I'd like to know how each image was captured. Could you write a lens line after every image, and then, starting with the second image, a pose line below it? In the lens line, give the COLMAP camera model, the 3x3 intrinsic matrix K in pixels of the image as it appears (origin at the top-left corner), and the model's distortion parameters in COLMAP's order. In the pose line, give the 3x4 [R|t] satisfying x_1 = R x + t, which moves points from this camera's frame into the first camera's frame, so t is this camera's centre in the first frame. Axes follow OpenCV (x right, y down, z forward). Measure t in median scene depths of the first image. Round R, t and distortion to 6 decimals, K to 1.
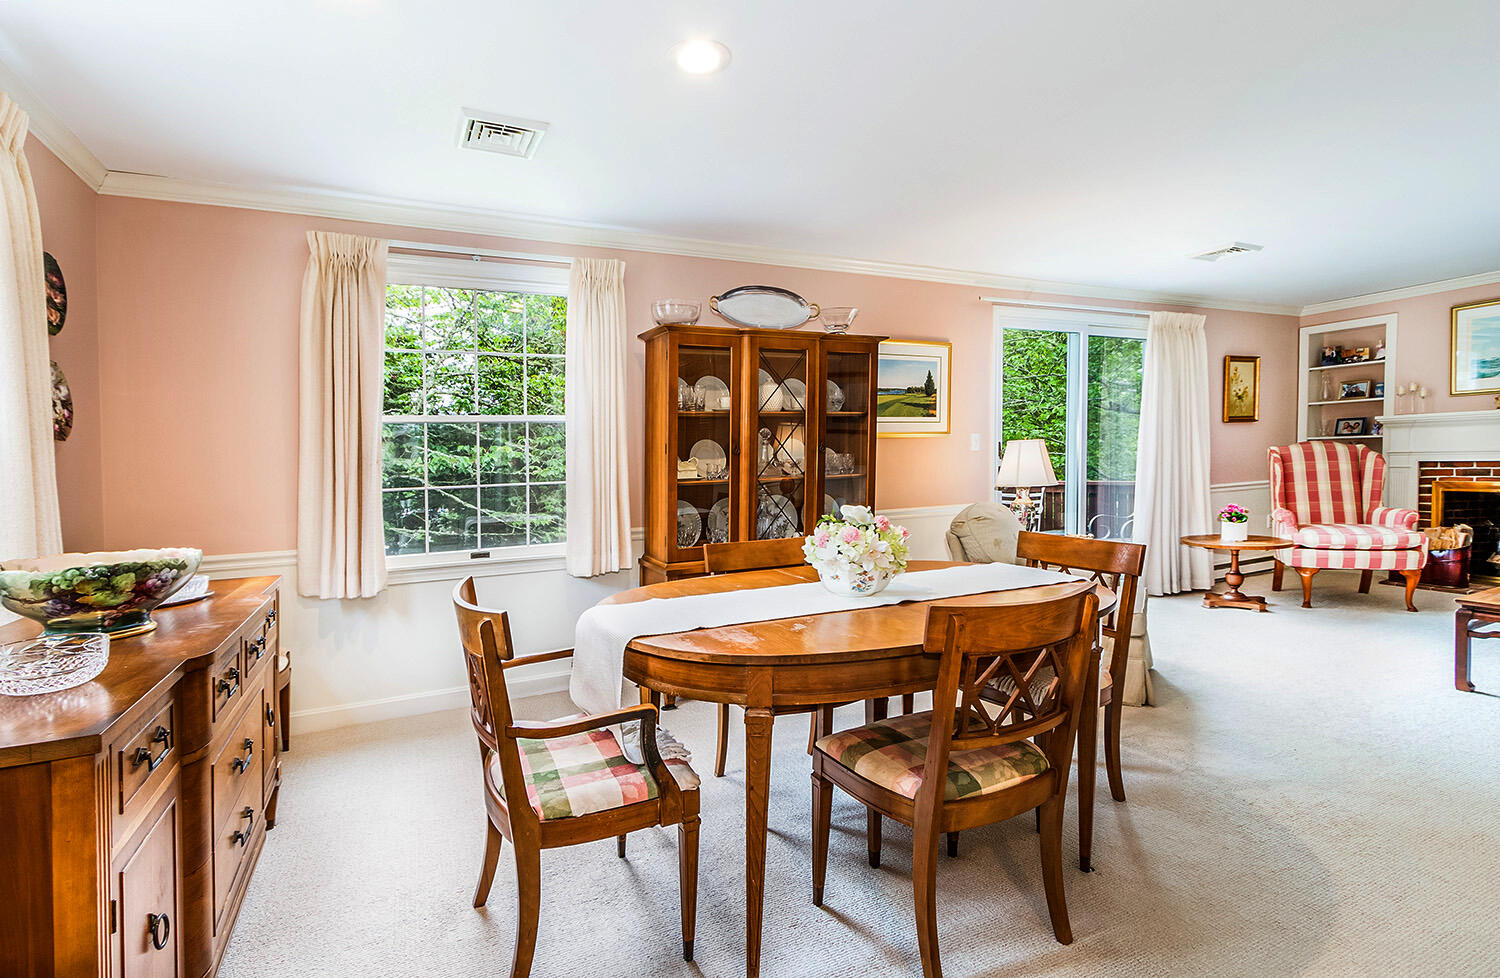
lens RADIAL K [[705.5, 0, 747.9], [0, 705.5, 497.1], [0, 0, 1]] dist [0.002359, -0.001087]
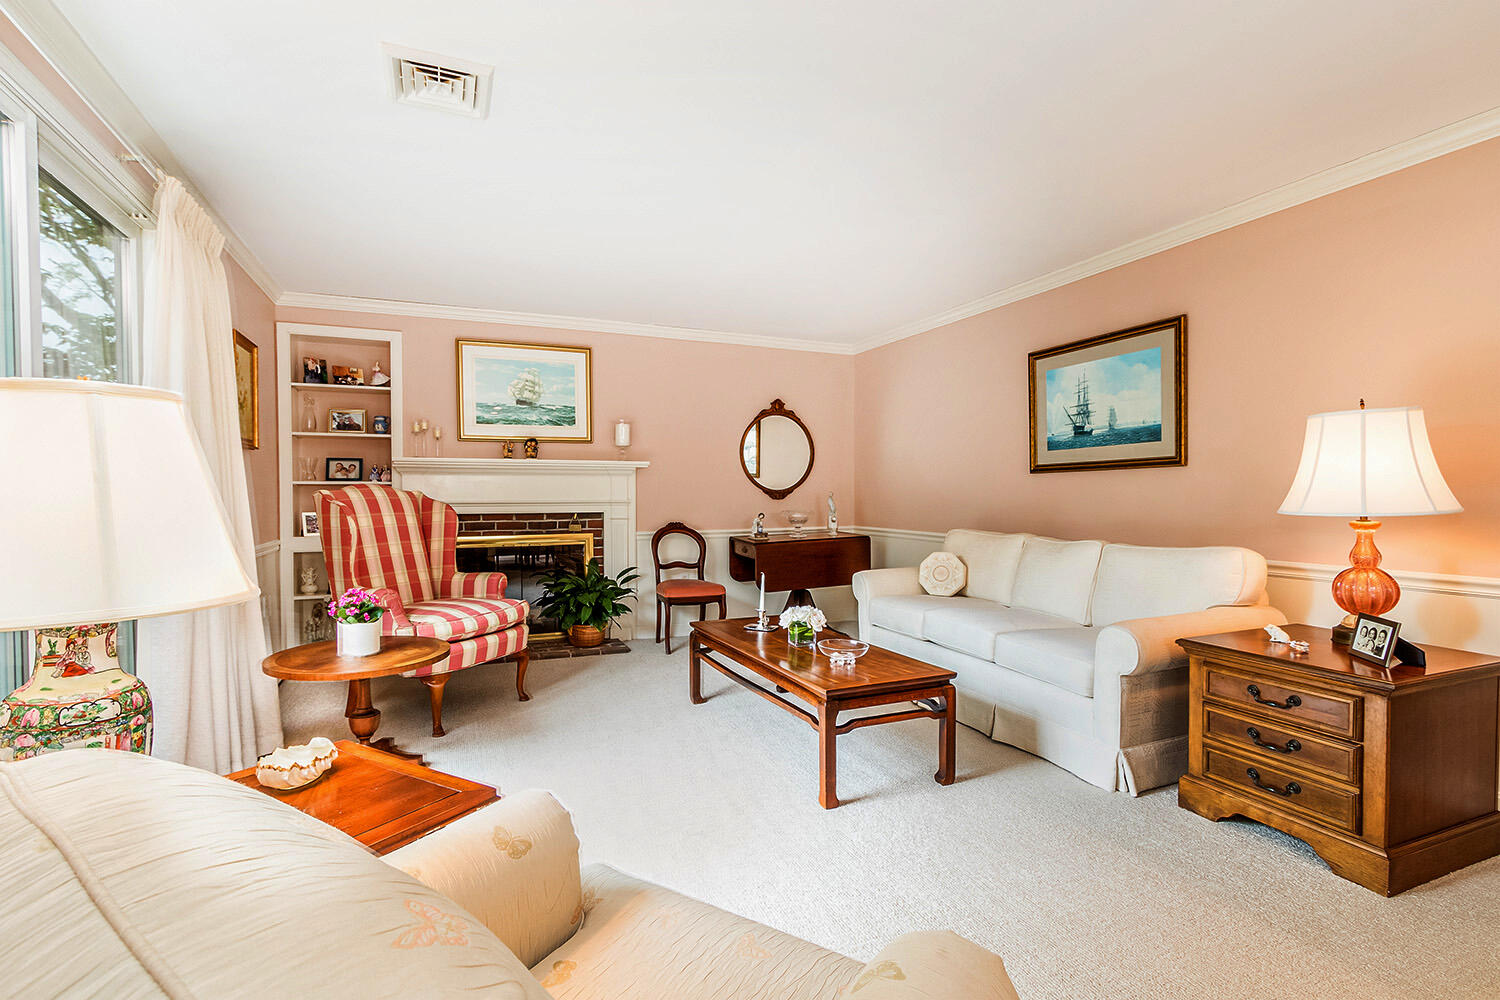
lens RADIAL K [[713.3, 0, 753.5], [0, 713.3, 506.8], [0, 0, 1]] dist [0.004523, 0.000509]
pose [[0.039715, 0.015001, 0.999098, 0.123376], [0.058286, 0.998150, -0.017304, -0.023590], [-0.997510, 0.058921, 0.038767, 0.605037]]
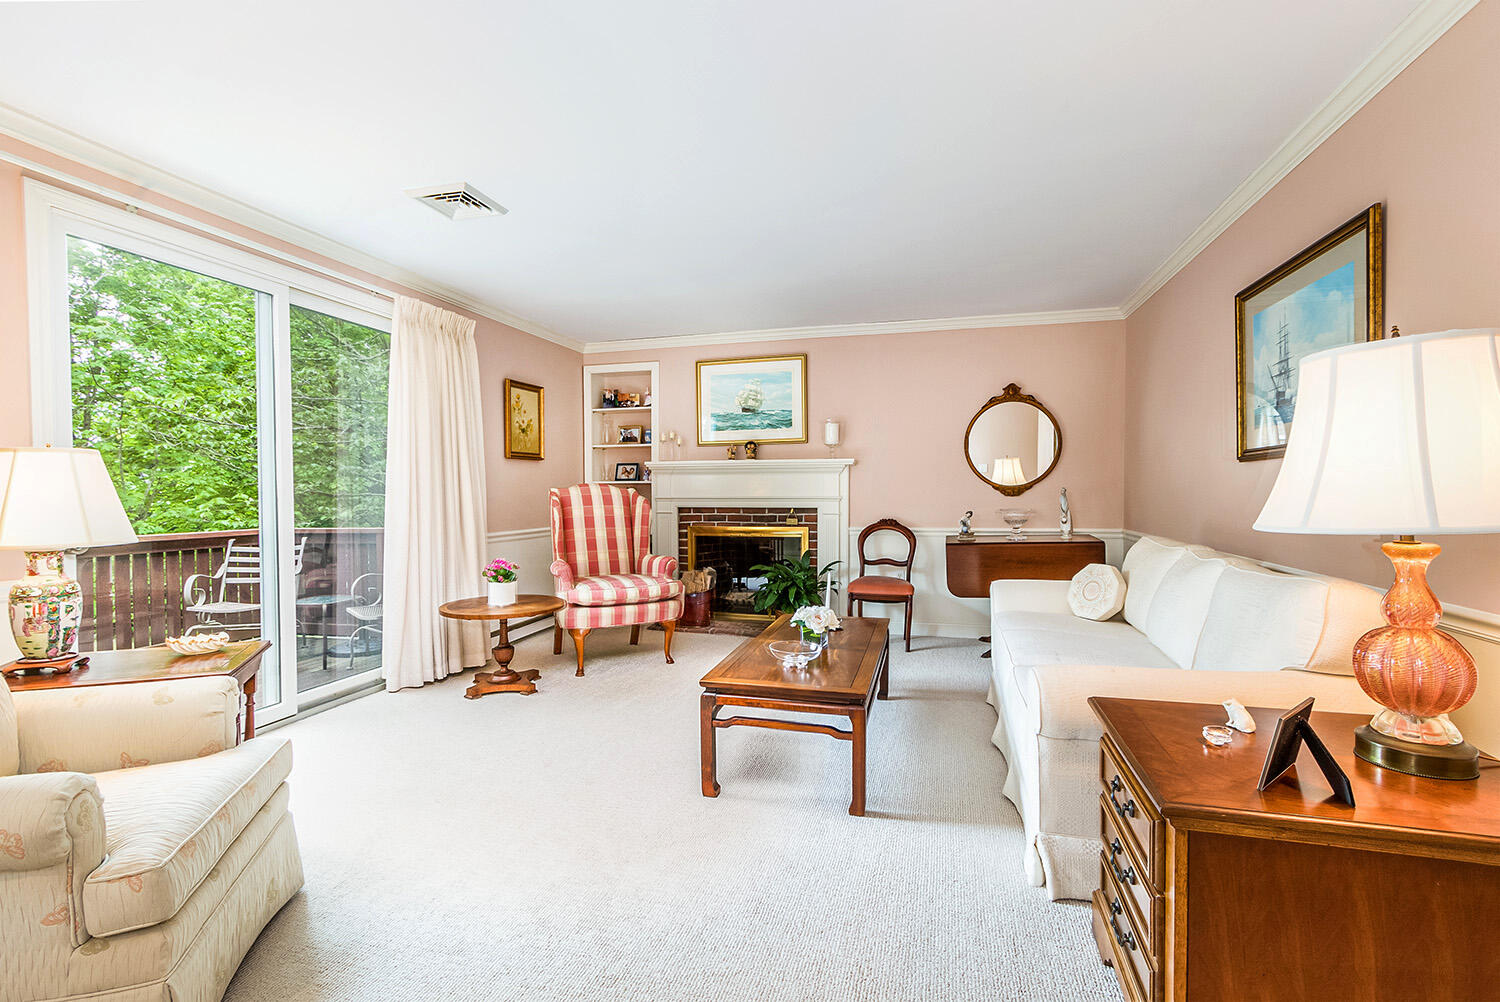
lens RADIAL K [[713.3, 0, 753.5], [0, 713.3, 507.8], [0, 0, 1]] dist [0.004523, 0.000509]
pose [[0.660342, 0.011509, 0.750877, 0.250098], [0.025195, 0.998980, -0.037469, -0.008476], [-0.750542, 0.043661, 0.659378, 0.239278]]
